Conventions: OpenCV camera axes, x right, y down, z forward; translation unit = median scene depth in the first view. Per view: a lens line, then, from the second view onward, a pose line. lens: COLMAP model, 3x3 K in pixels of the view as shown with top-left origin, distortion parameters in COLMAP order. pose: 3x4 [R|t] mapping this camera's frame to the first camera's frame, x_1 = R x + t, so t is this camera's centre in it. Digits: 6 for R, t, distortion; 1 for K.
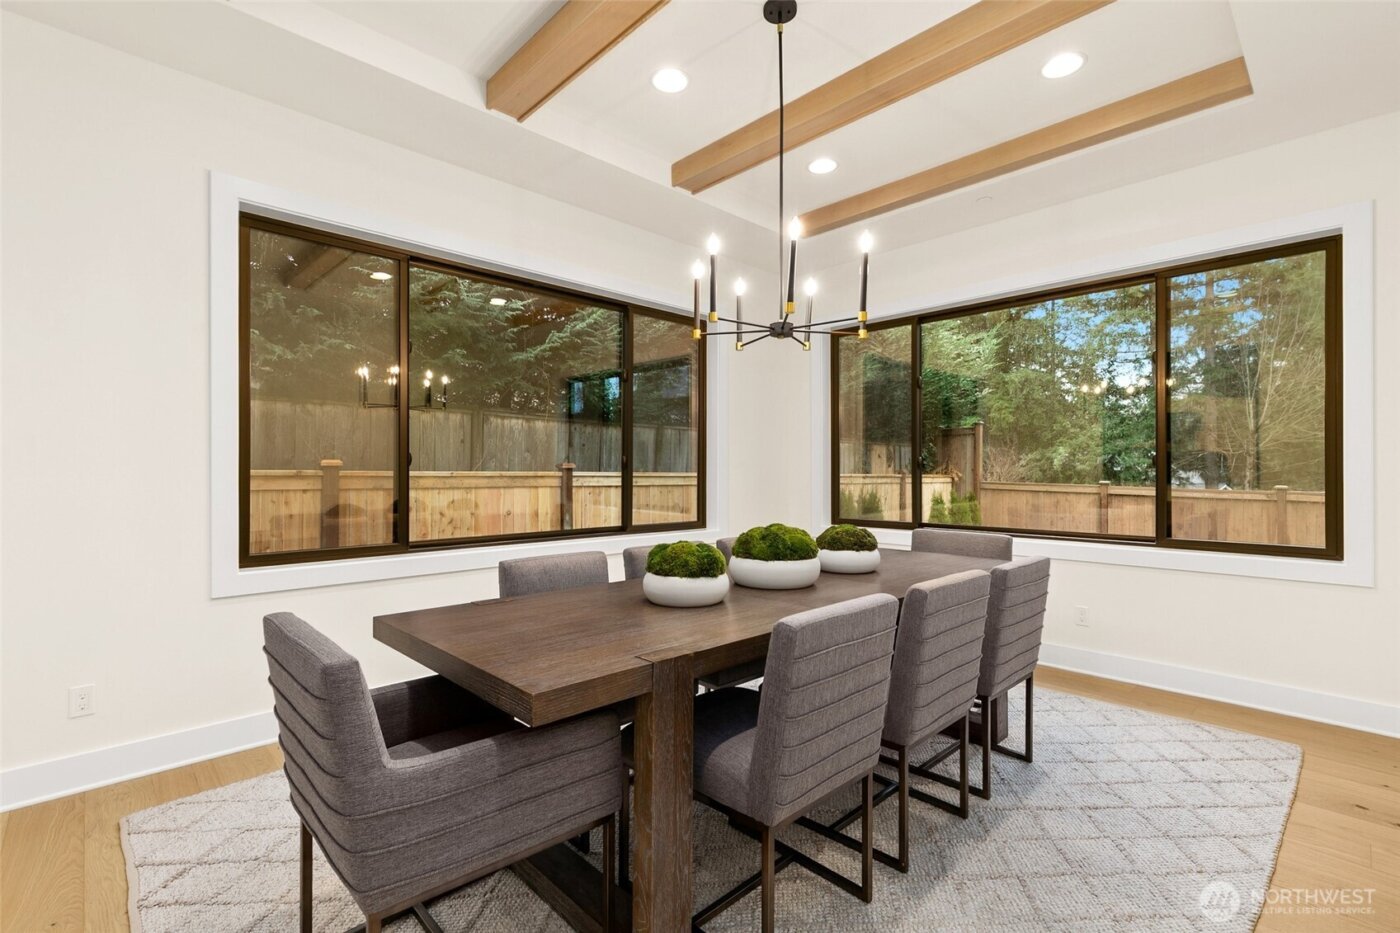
lens RADIAL K [[636.1, 0, 697.9], [0, 636.1, 463.1], [0, 0, 1]] dist [-0.001696, -0.000076]
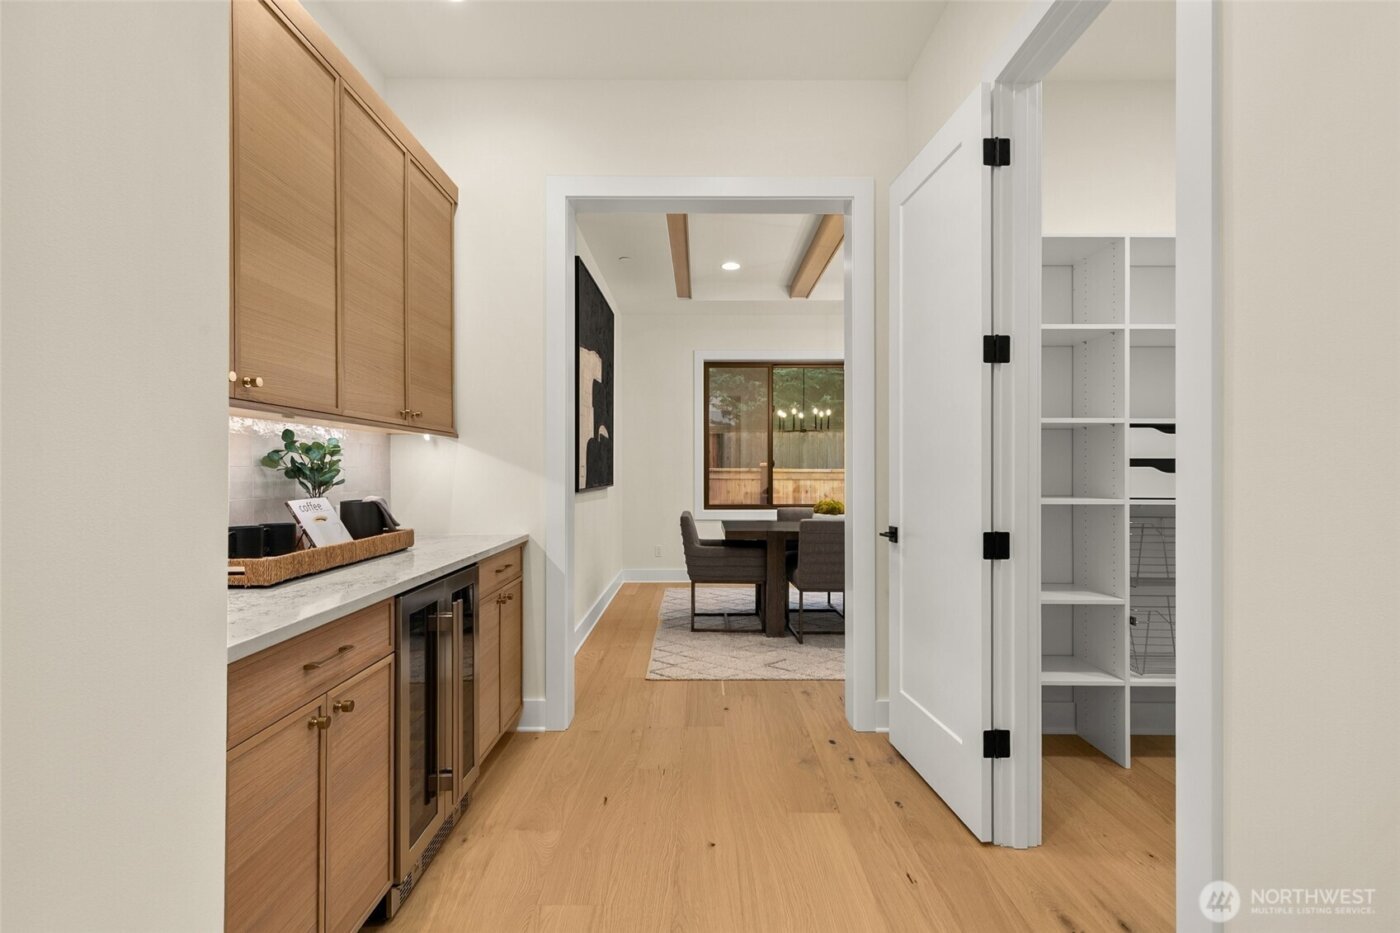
lens RADIAL K [[636.1, 0, 700.0], [0, 636.1, 466.9], [0, 0, 1]] dist [-0.001696, -0.000076]
pose [[0.718191, 0.000747, -0.695846, 0.806052], [0.007395, 0.999935, 0.008706, -0.015595], [0.695807, -0.011398, 0.718139, -0.638799]]
